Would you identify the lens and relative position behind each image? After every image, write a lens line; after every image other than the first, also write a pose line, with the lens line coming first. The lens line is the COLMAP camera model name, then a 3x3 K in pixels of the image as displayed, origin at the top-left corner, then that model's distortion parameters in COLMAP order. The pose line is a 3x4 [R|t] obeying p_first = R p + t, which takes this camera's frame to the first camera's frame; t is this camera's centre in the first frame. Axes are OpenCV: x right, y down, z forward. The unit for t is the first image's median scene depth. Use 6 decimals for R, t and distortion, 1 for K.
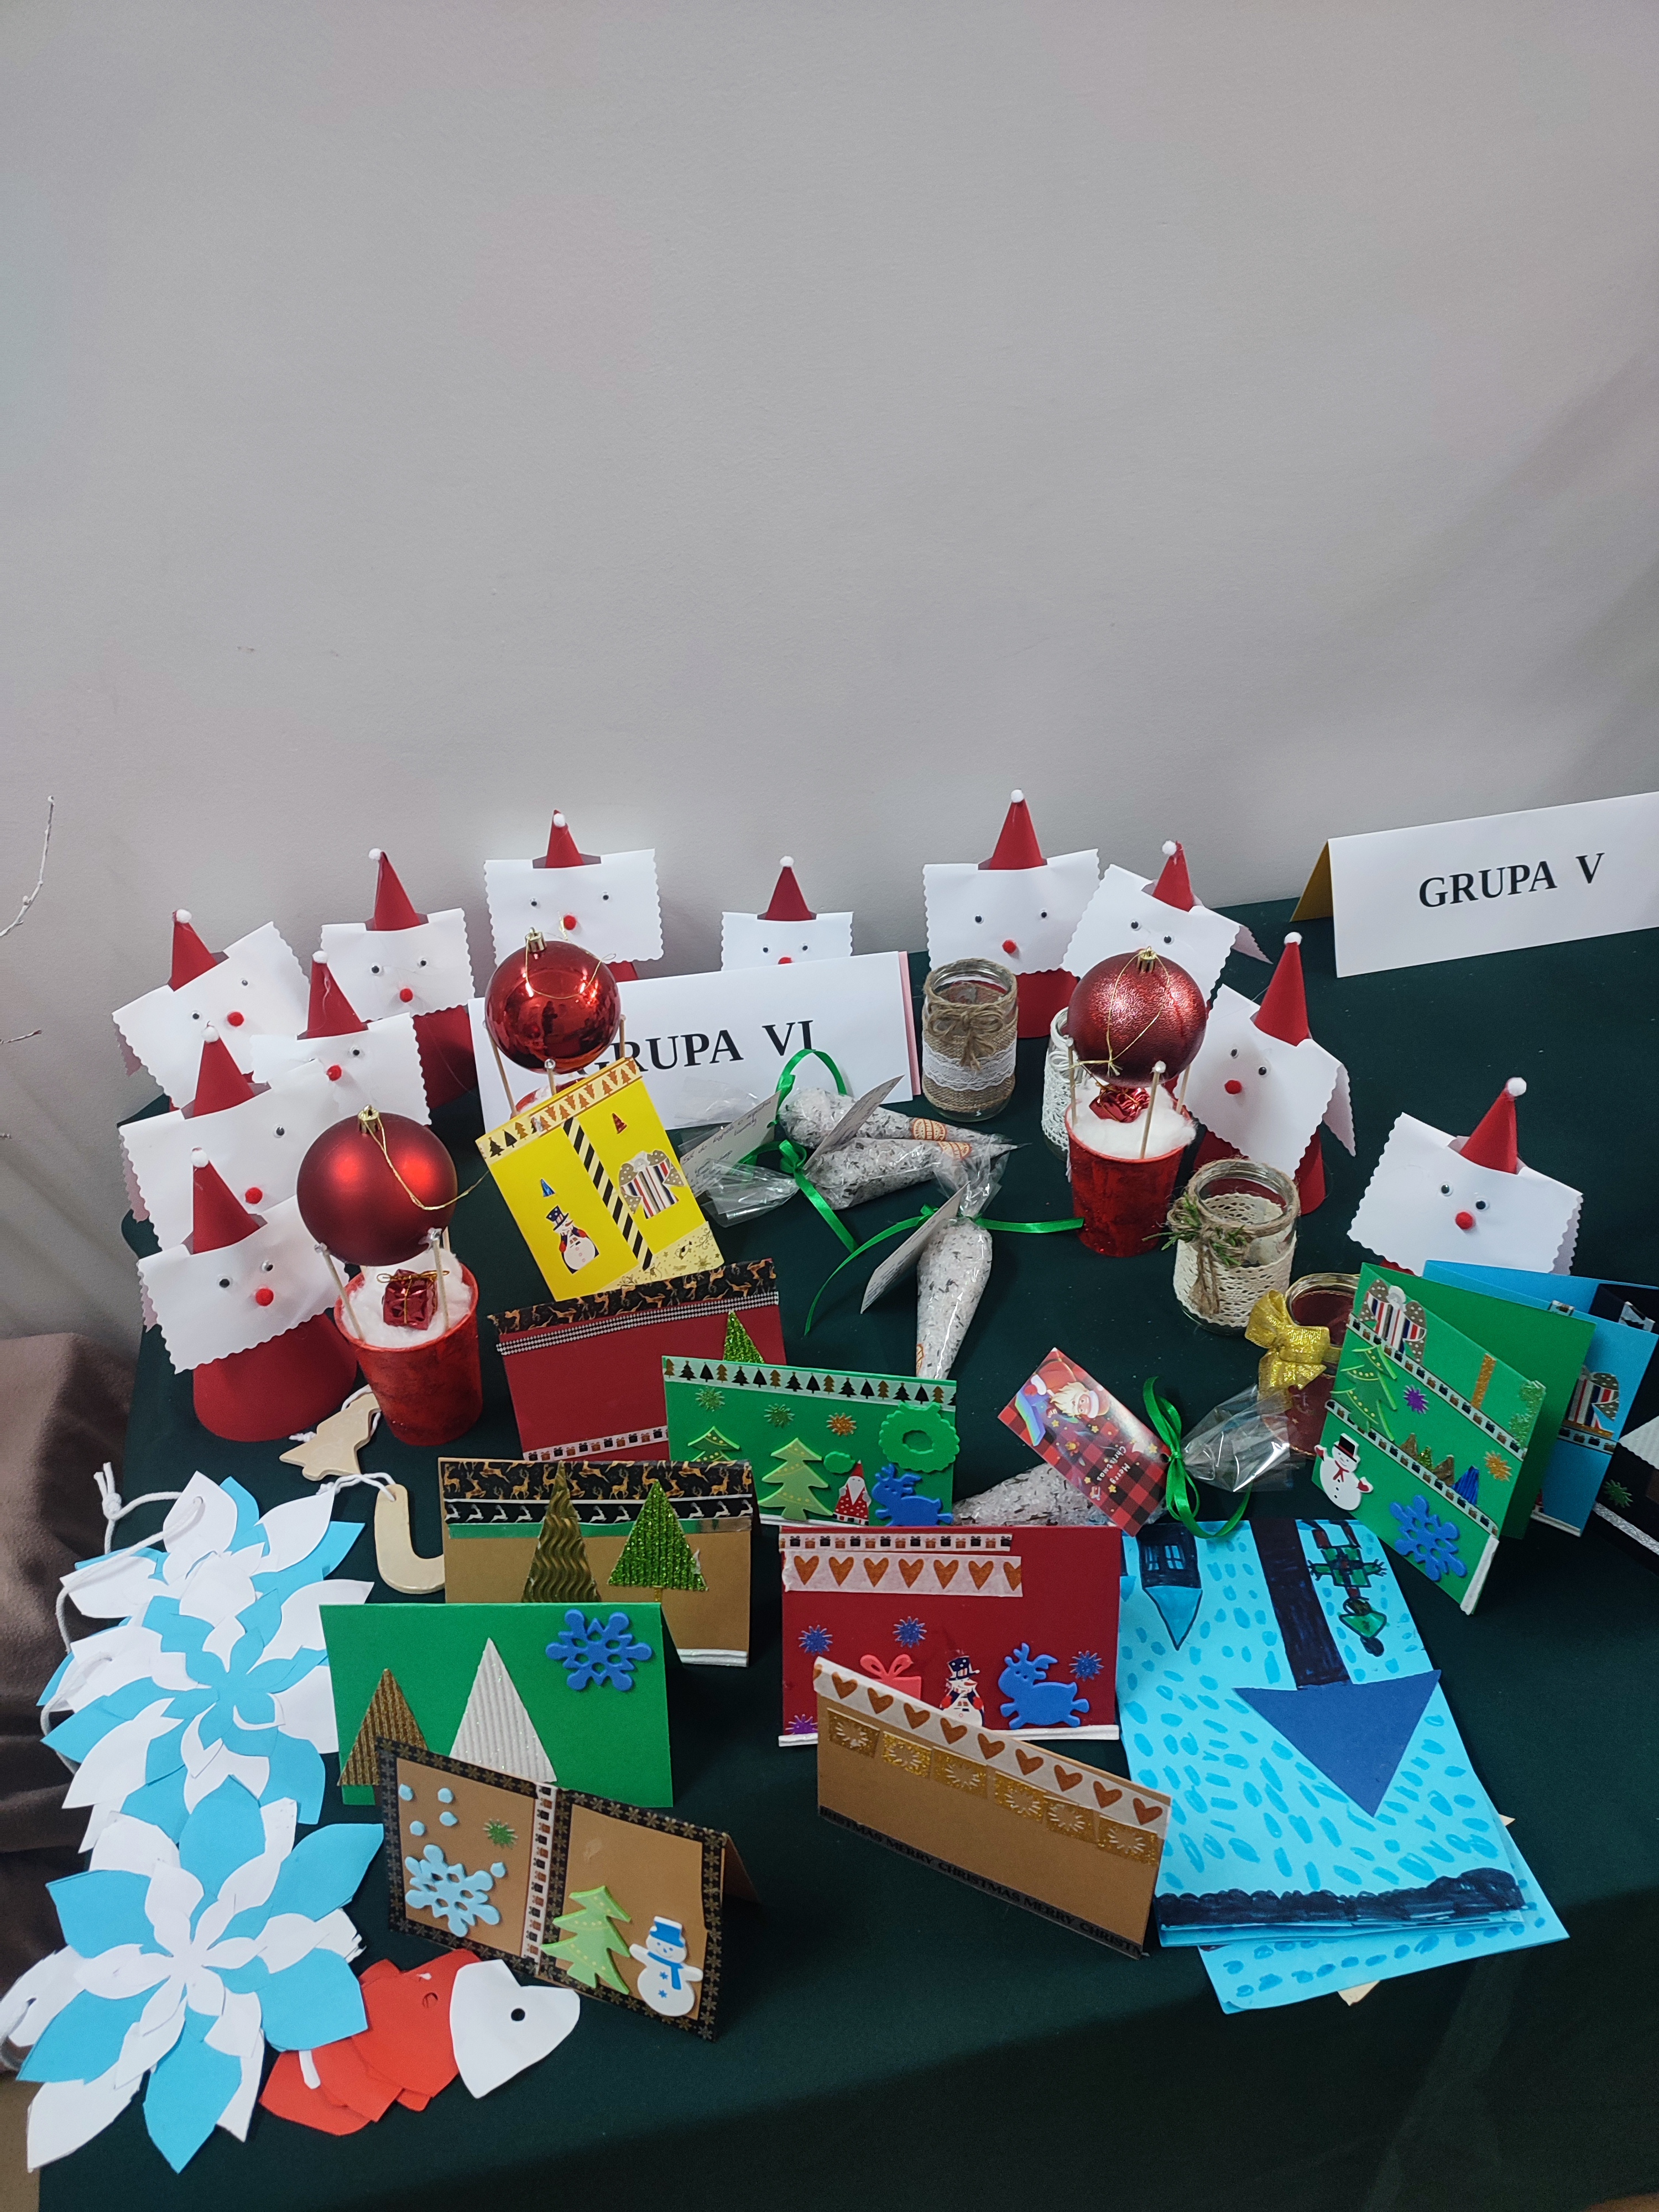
lens RADIAL K [[1619.1, 0, 829.5], [0, 1619.1, 1106.0], [0, 0, 1]] dist [0.005501, 0.002167]
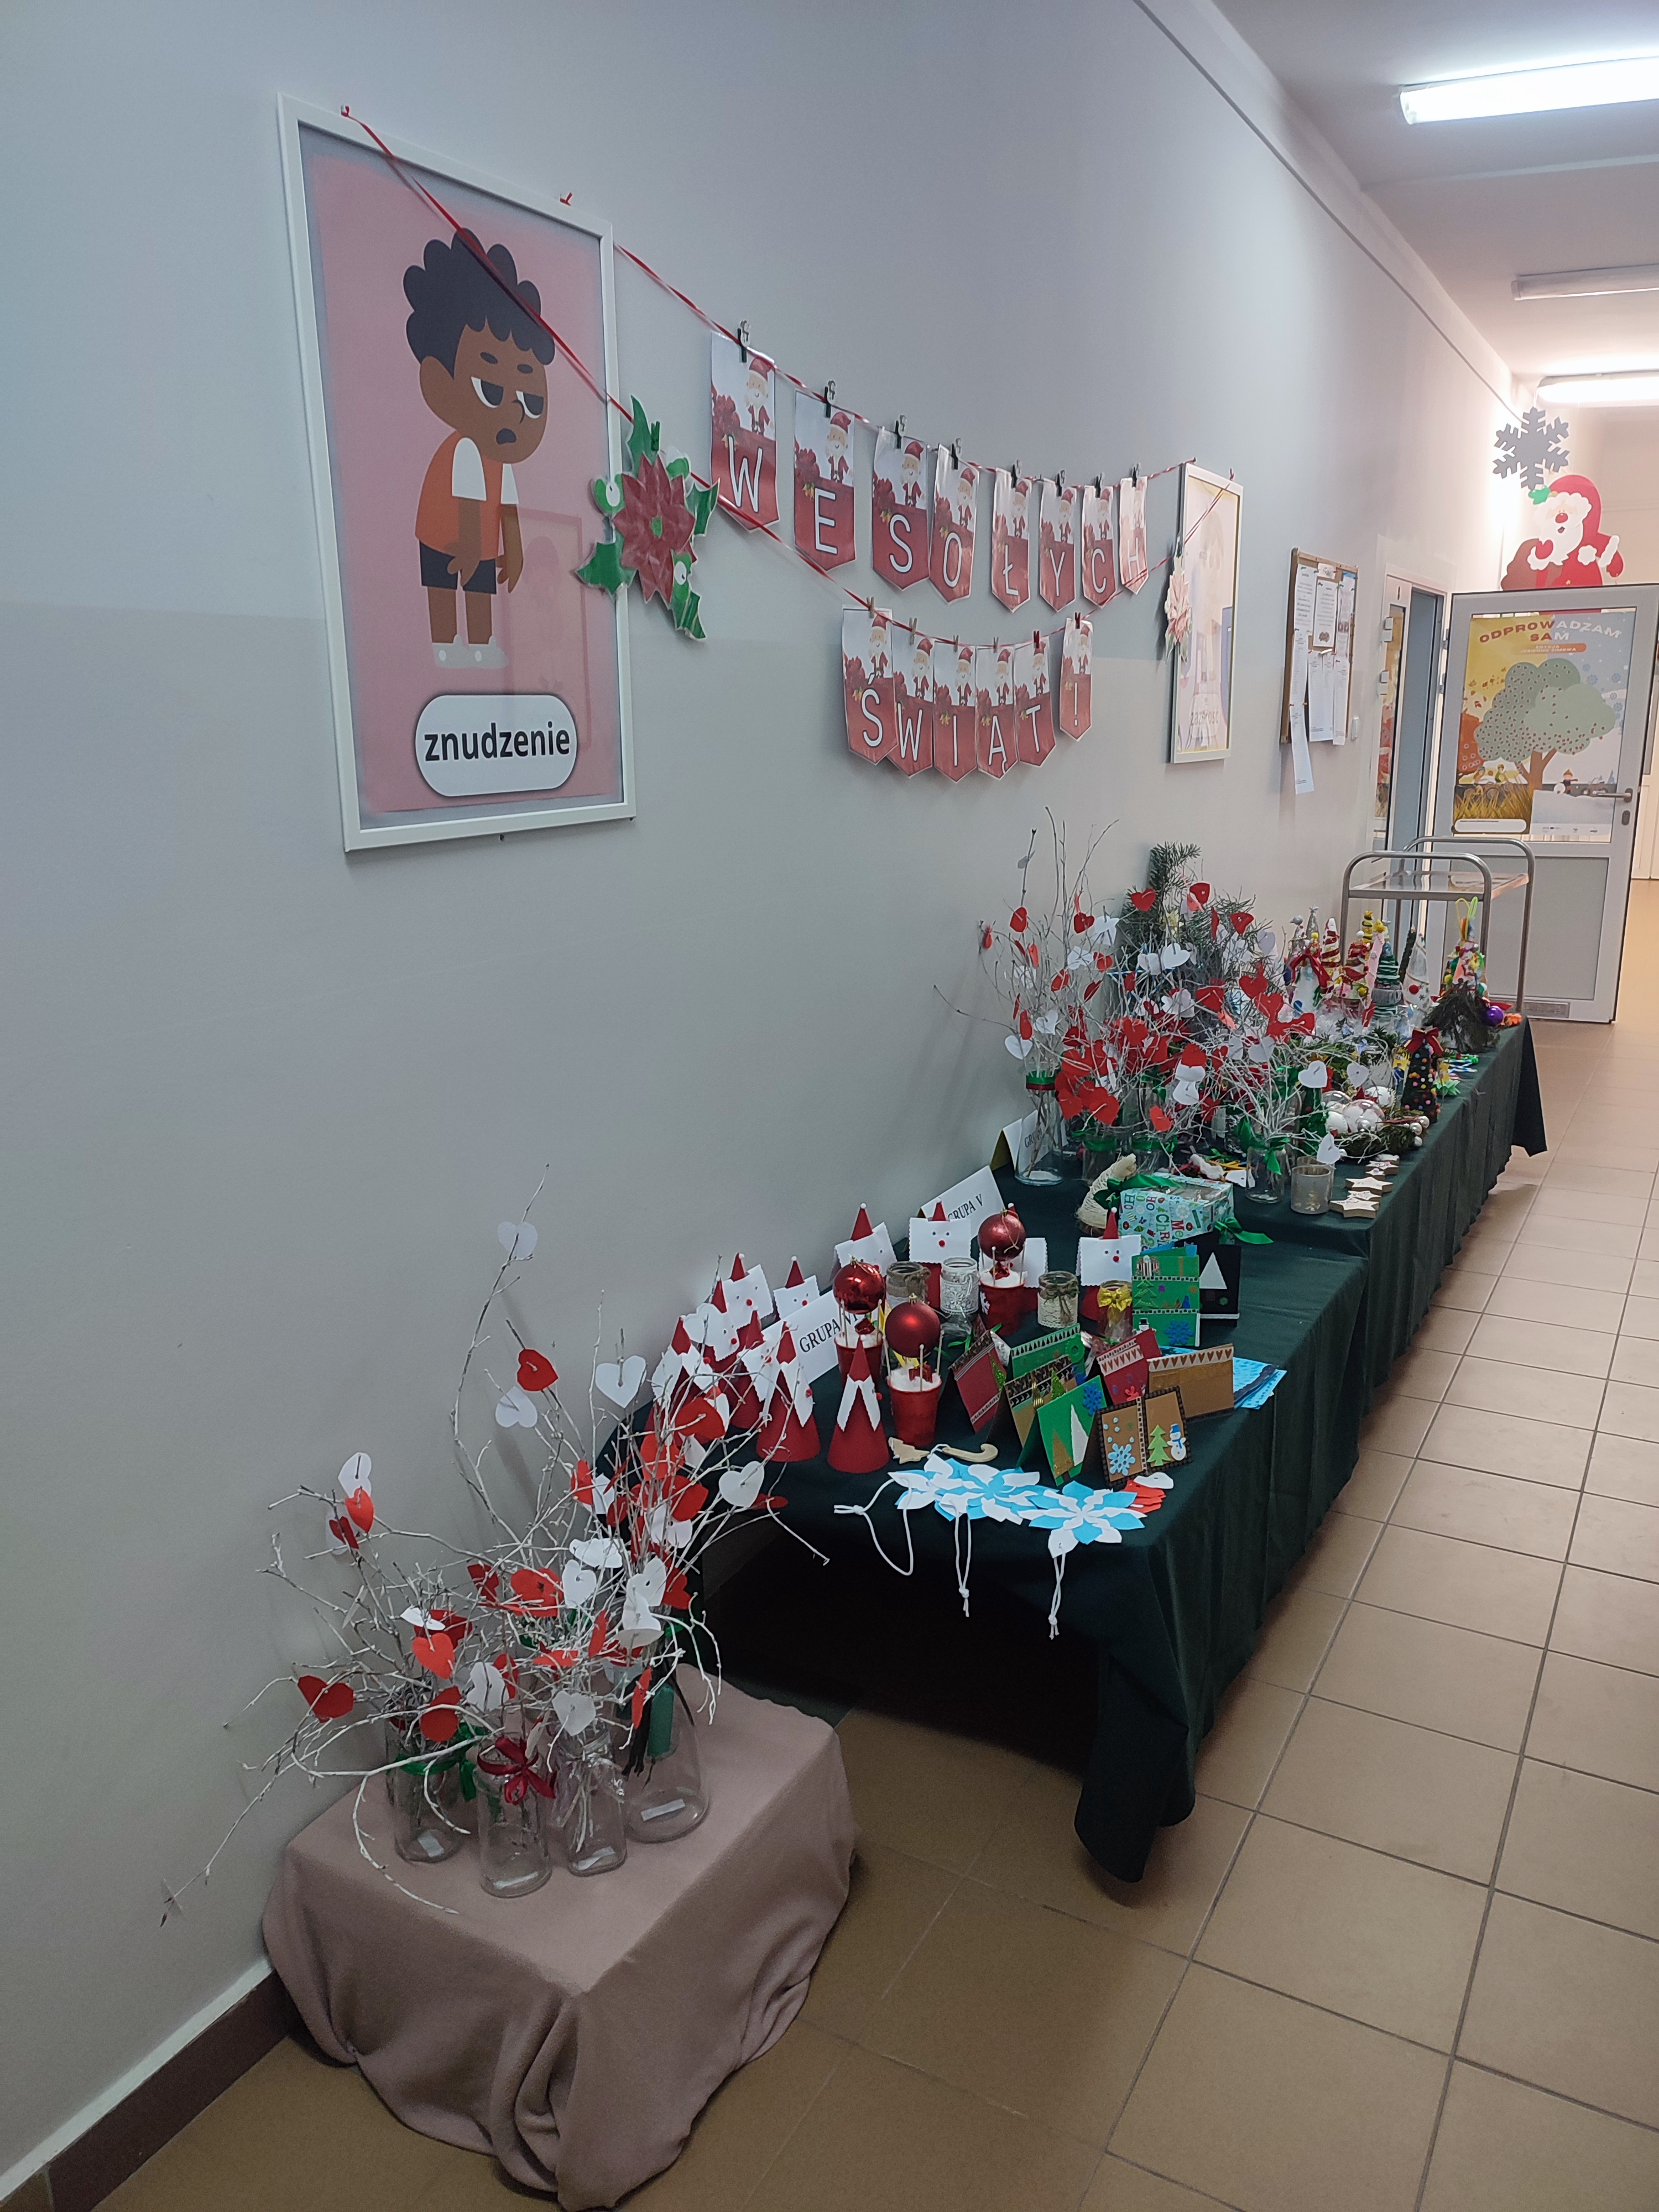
lens RADIAL K [[1619.1, 0, 829.5], [0, 1619.1, 1106.0], [0, 0, 1]] dist [0.005501, 0.002167]
pose [[0.649325, -0.155309, 0.744484, -2.264555], [0.463282, 0.857103, -0.225263, 0.275808], [-0.603114, 0.491175, 0.628491, -0.767677]]
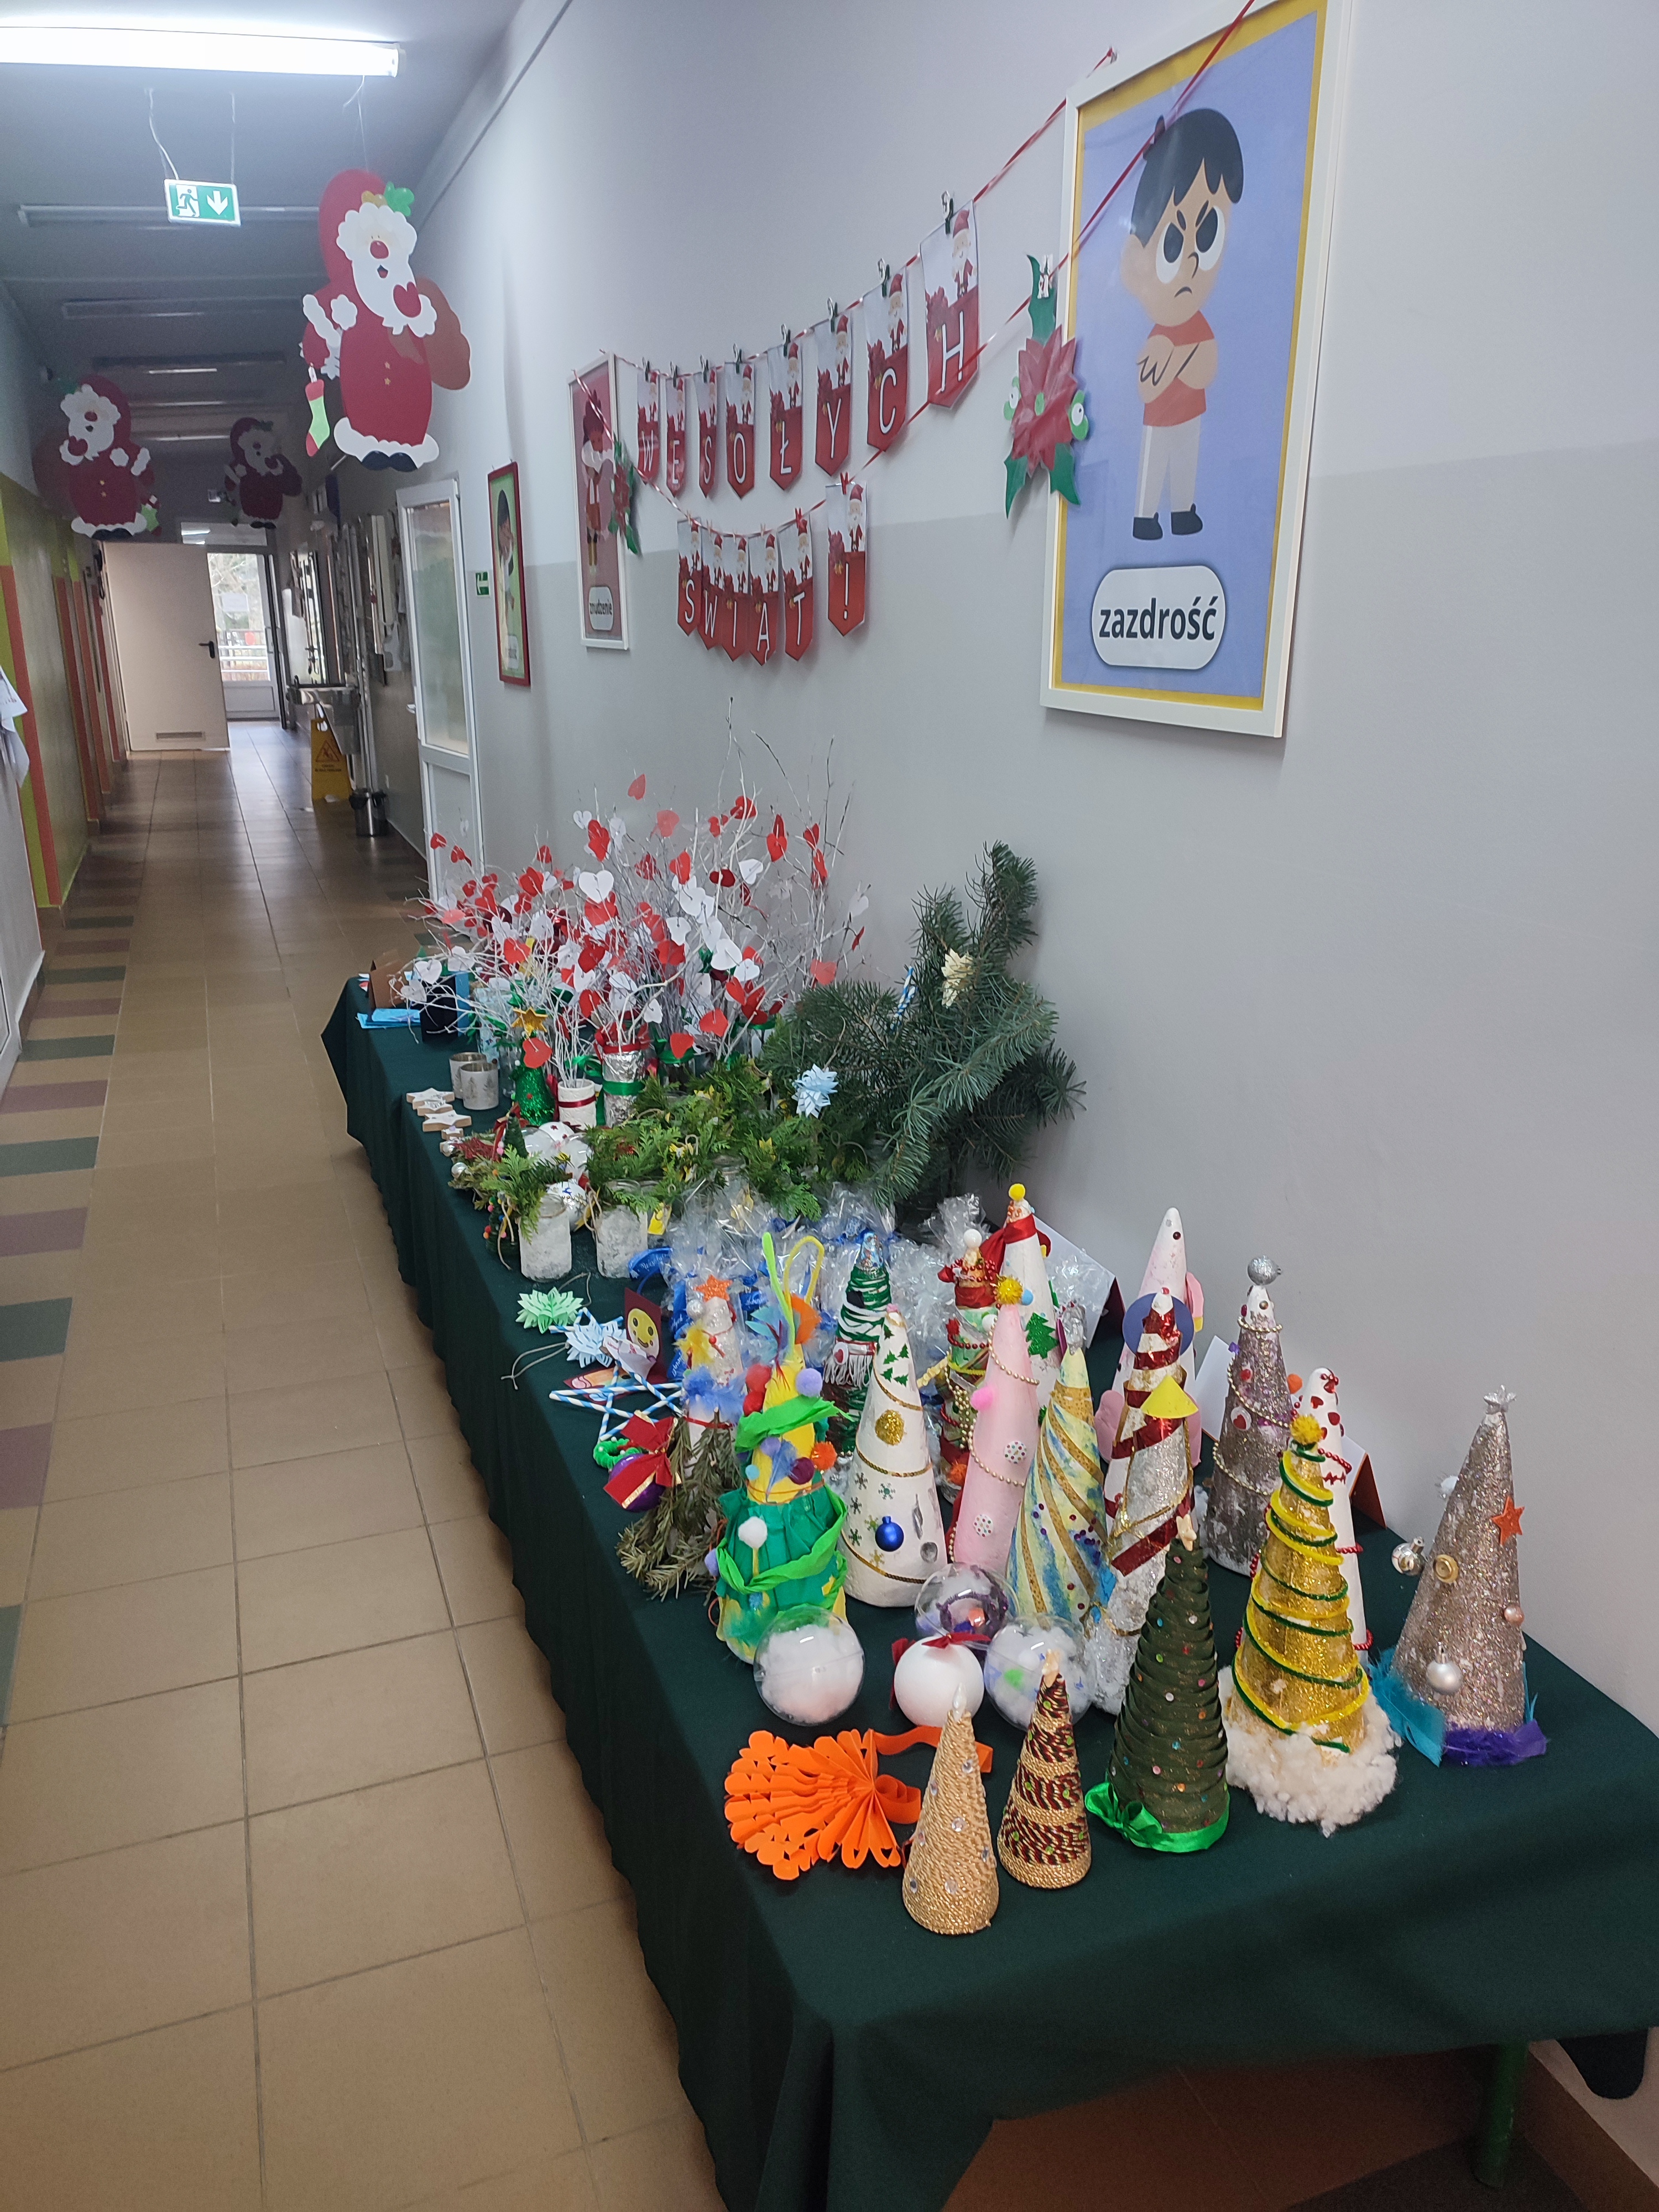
lens RADIAL K [[1617.5, 0, 829.5], [0, 1617.5, 1106.0], [0, 0, 1]] dist [0.081463, 0.000231]
pose [[0.173246, 0.322791, -0.930479, 4.273697], [-0.620017, 0.769801, 0.151609, -0.817366], [0.765222, 0.550647, 0.333501, 0.291091]]
